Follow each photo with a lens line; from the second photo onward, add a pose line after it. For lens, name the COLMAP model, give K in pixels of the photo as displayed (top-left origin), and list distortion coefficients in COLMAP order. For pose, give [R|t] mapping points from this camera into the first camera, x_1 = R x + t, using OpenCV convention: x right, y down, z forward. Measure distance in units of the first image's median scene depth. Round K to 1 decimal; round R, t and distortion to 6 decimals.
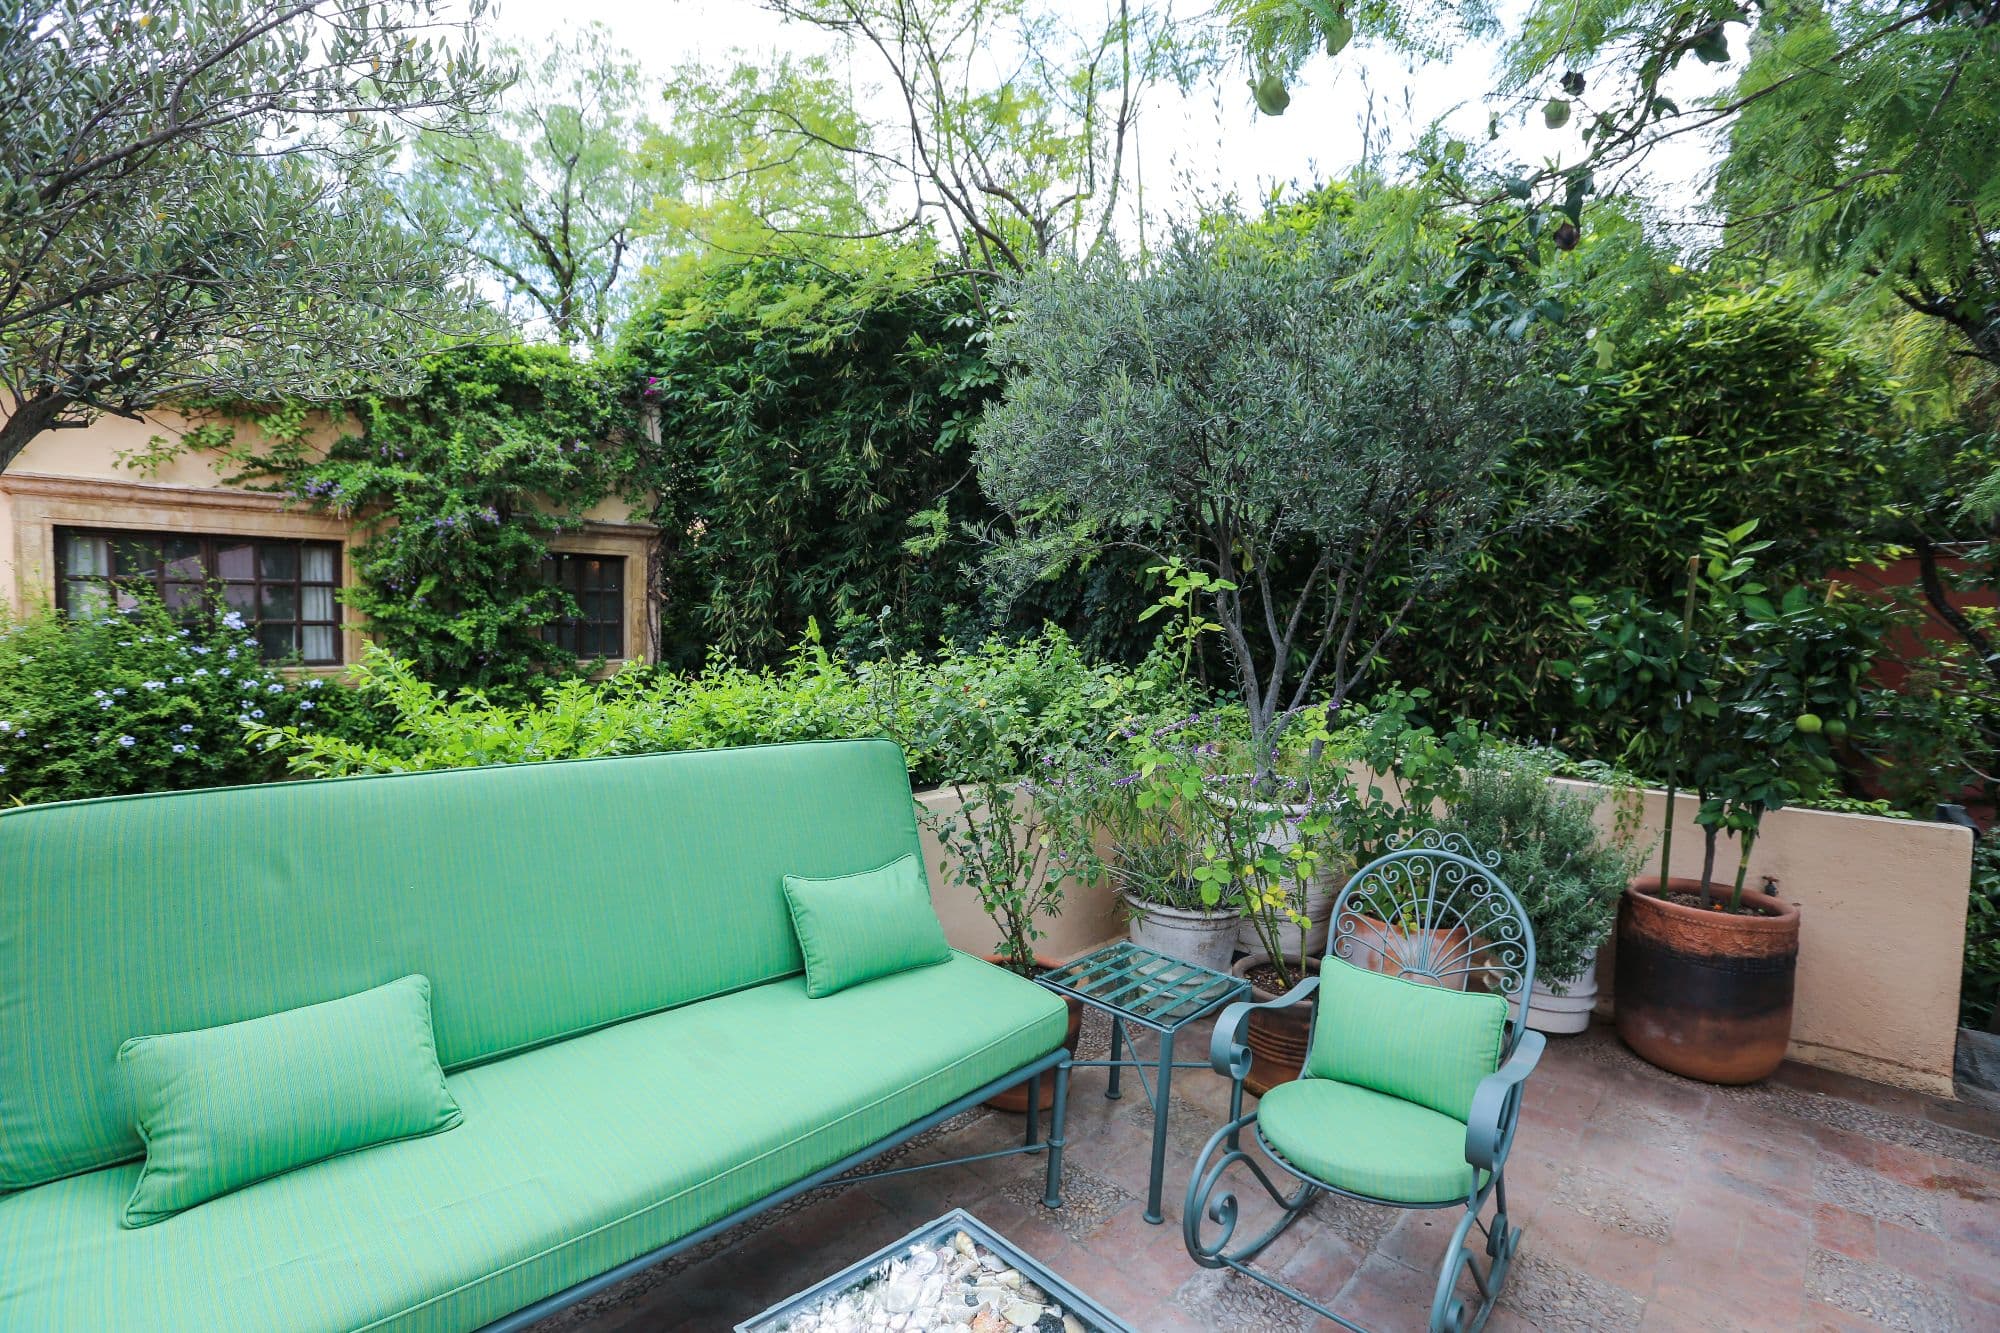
lens RADIAL K [[942.2, 0, 1002.3], [0, 942.2, 669.2], [0, 0, 1]] dist [-0.039374, 0.014385]
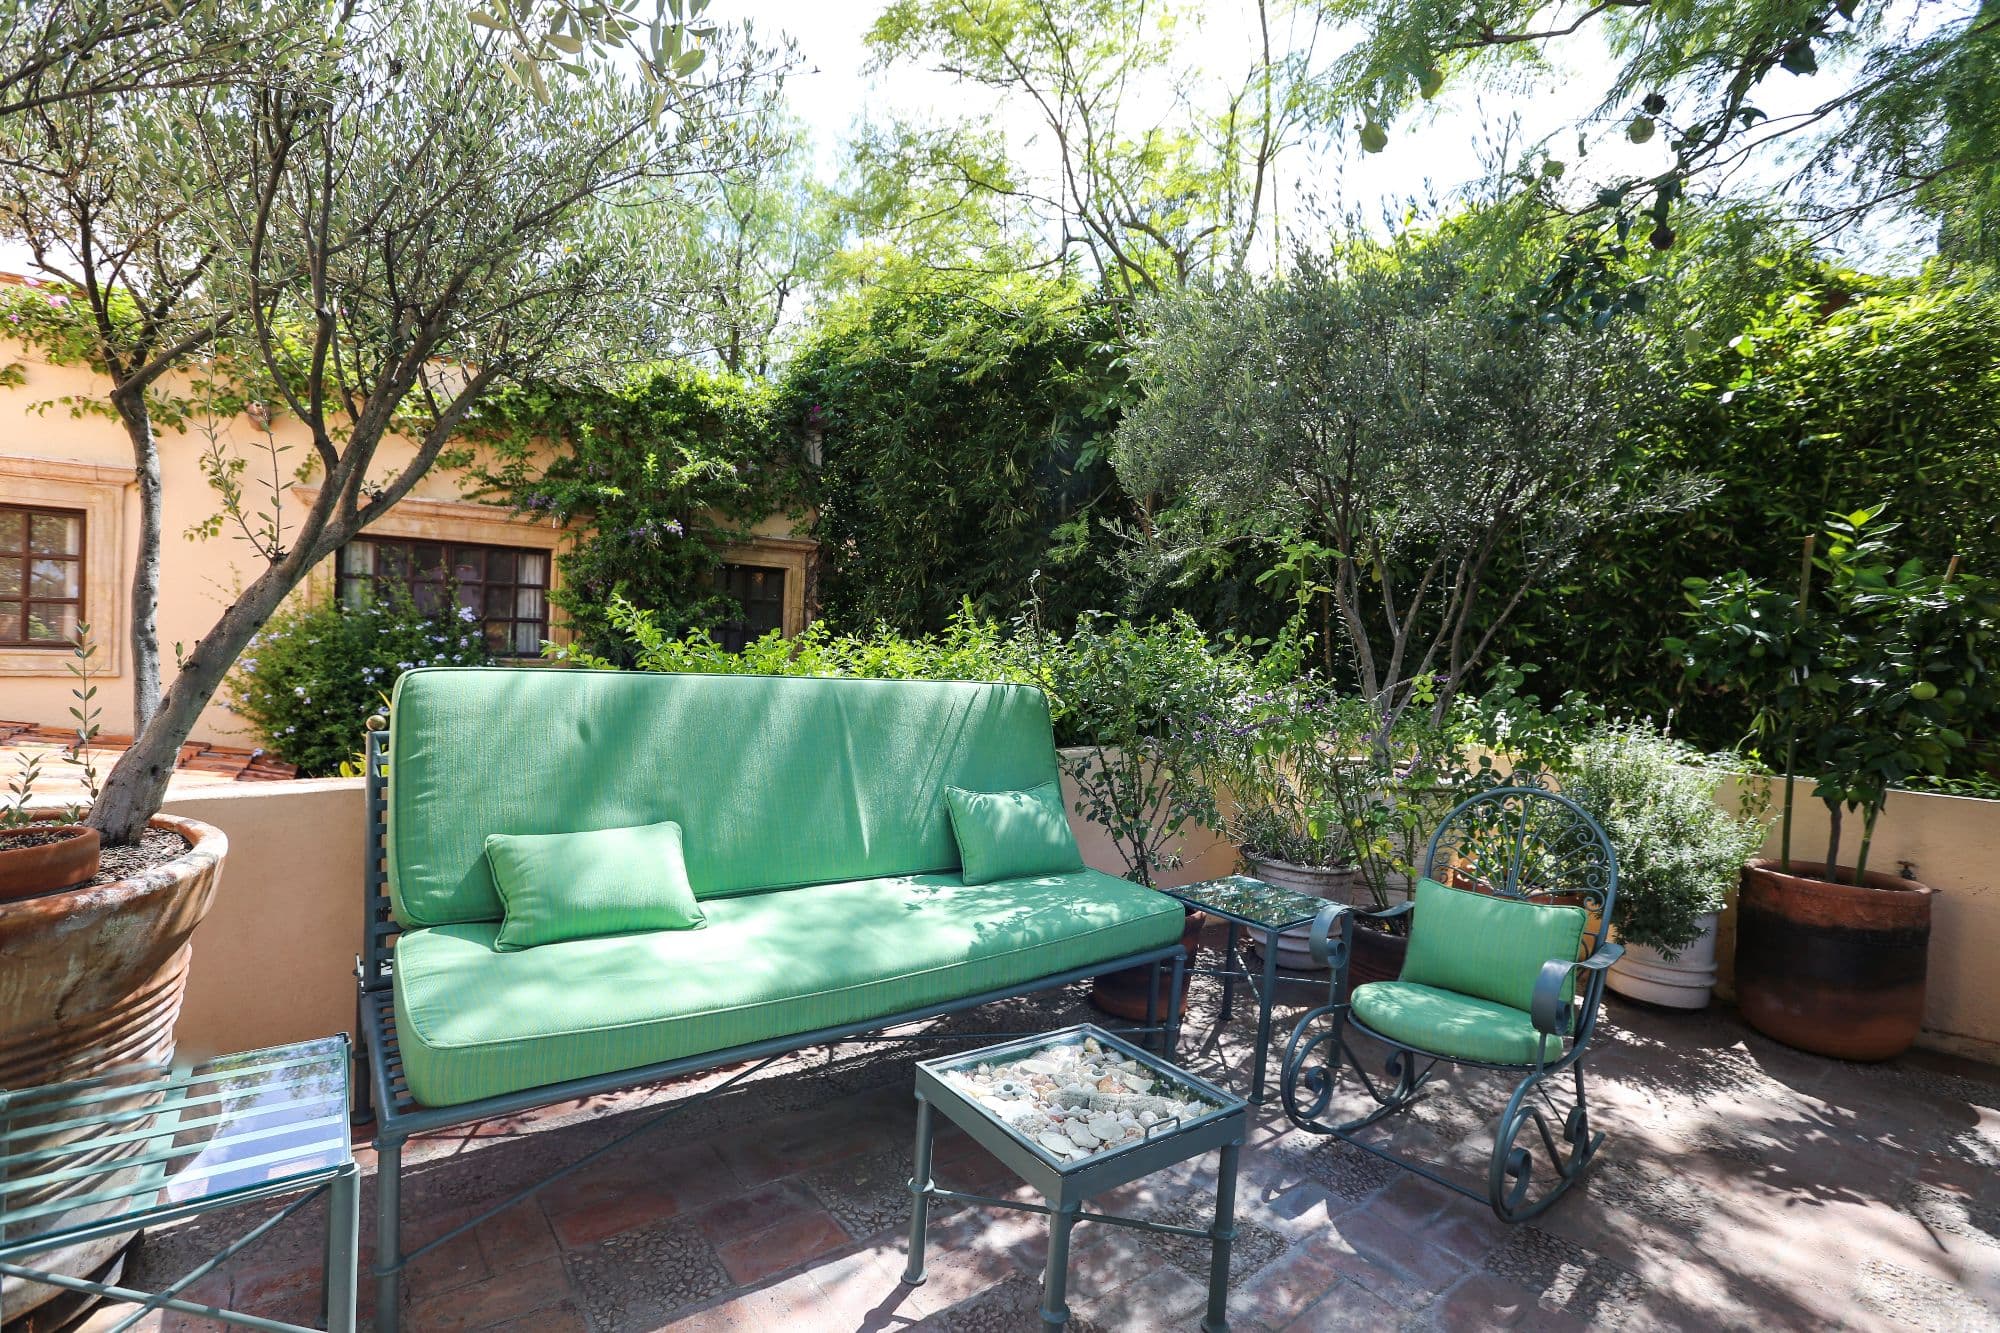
lens RADIAL K [[954.6, 0, 991.7], [0, 954.6, 663.8], [0, 0, 1]] dist [-0.042673, 0.017064]
pose [[0.988739, 0.021216, -0.148140, 0.000948], [-0.028120, 0.998606, -0.044665, 0.052016], [0.146986, 0.048328, 0.987957, -0.089645]]
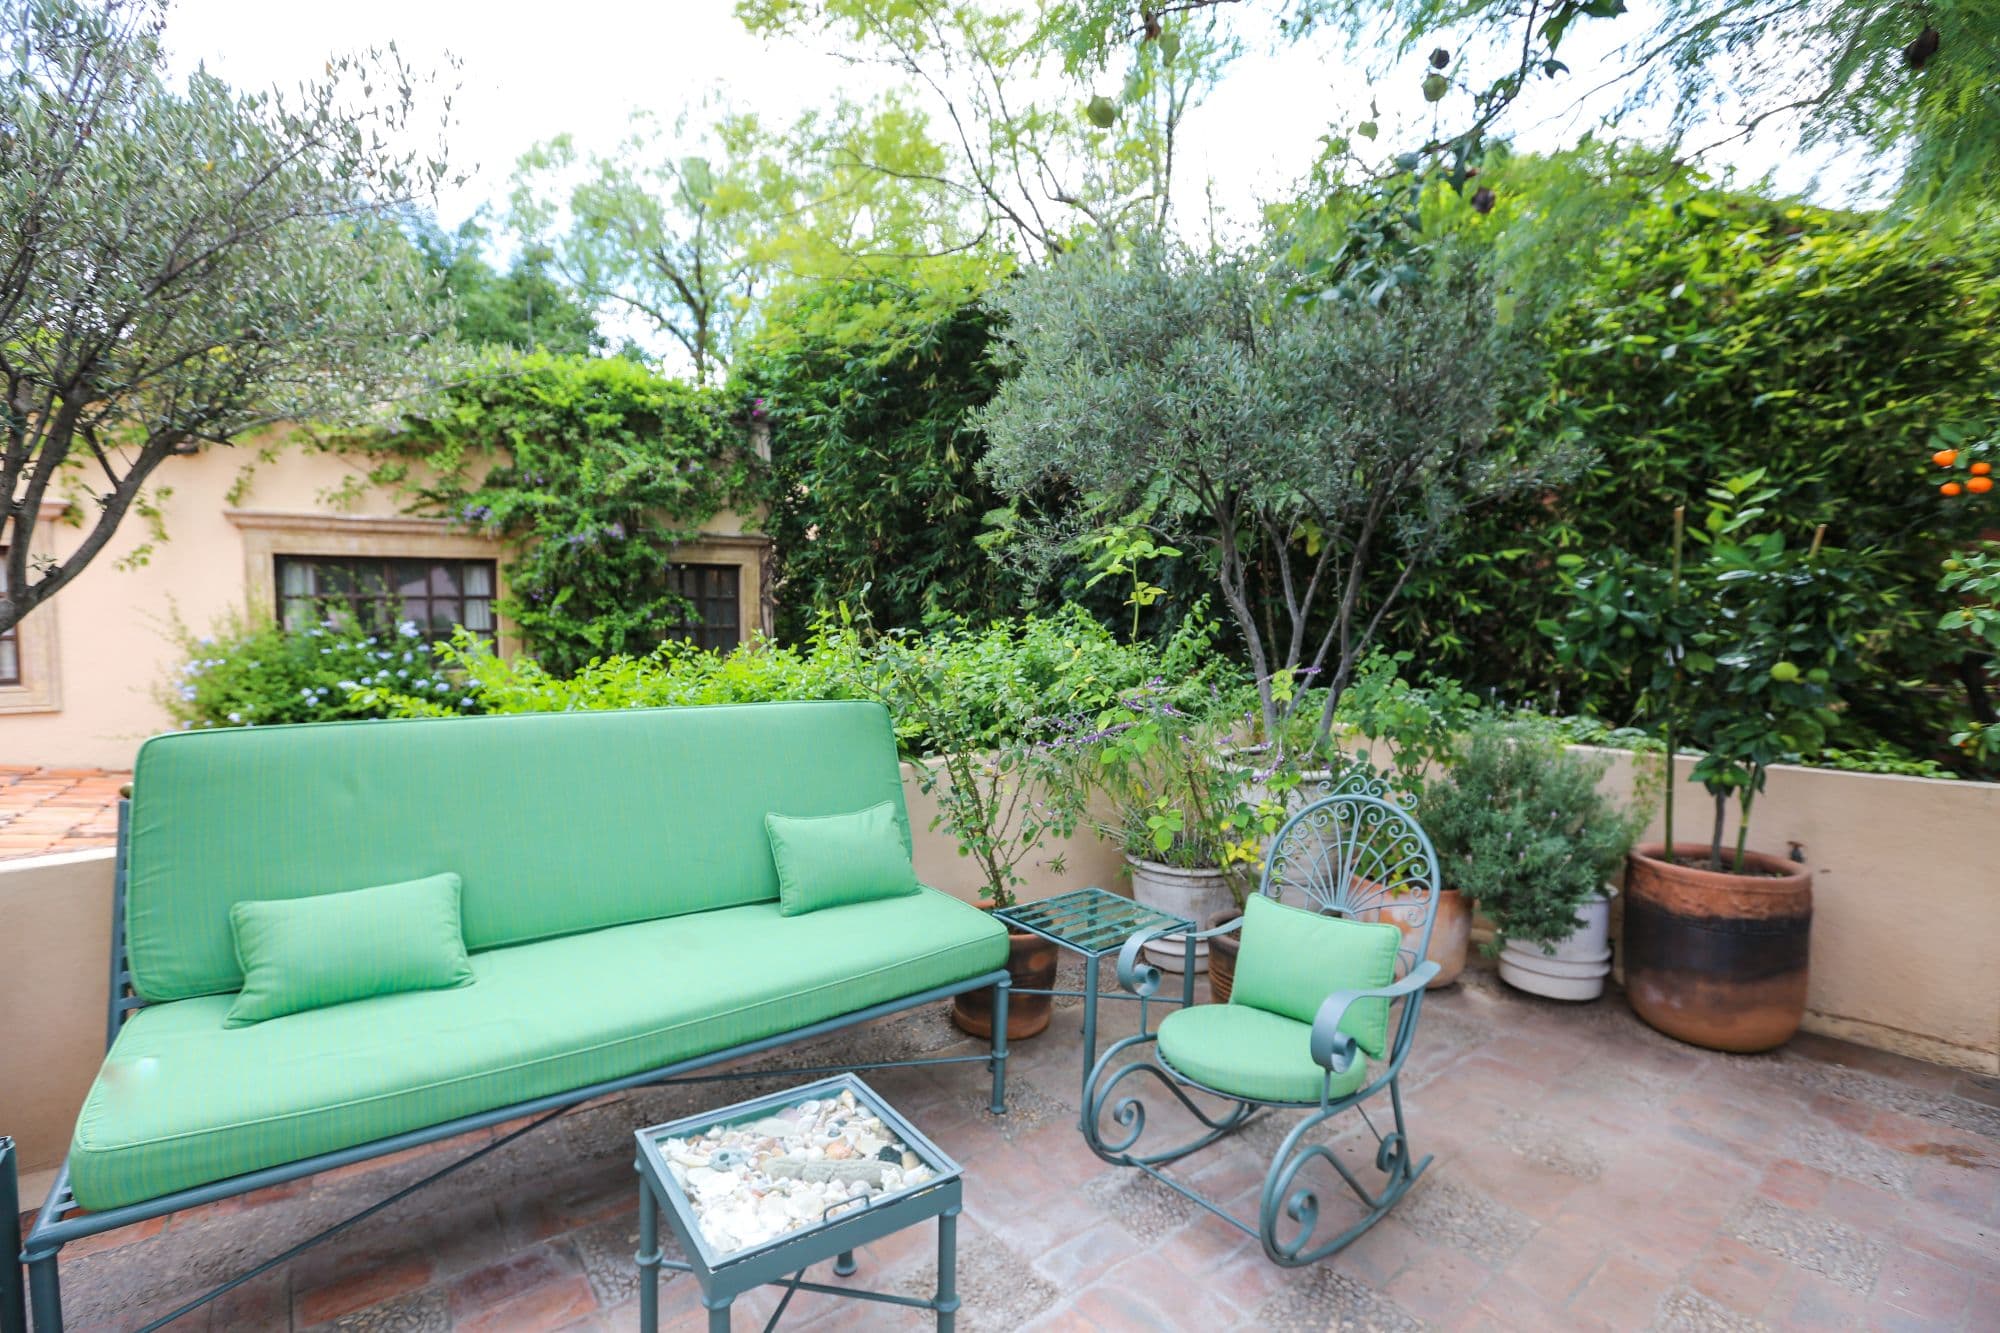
lens RADIAL K [[947.9, 0, 1000.0], [0, 947.9, 666.5], [0, 0, 1]] dist [-0.049000, 0.020646]
pose [[0.986736, -0.019144, -0.161201, 0.108735], [0.017289, 0.999767, -0.012905, 0.025782], [0.161410, 0.009947, 0.986837, -0.048031]]
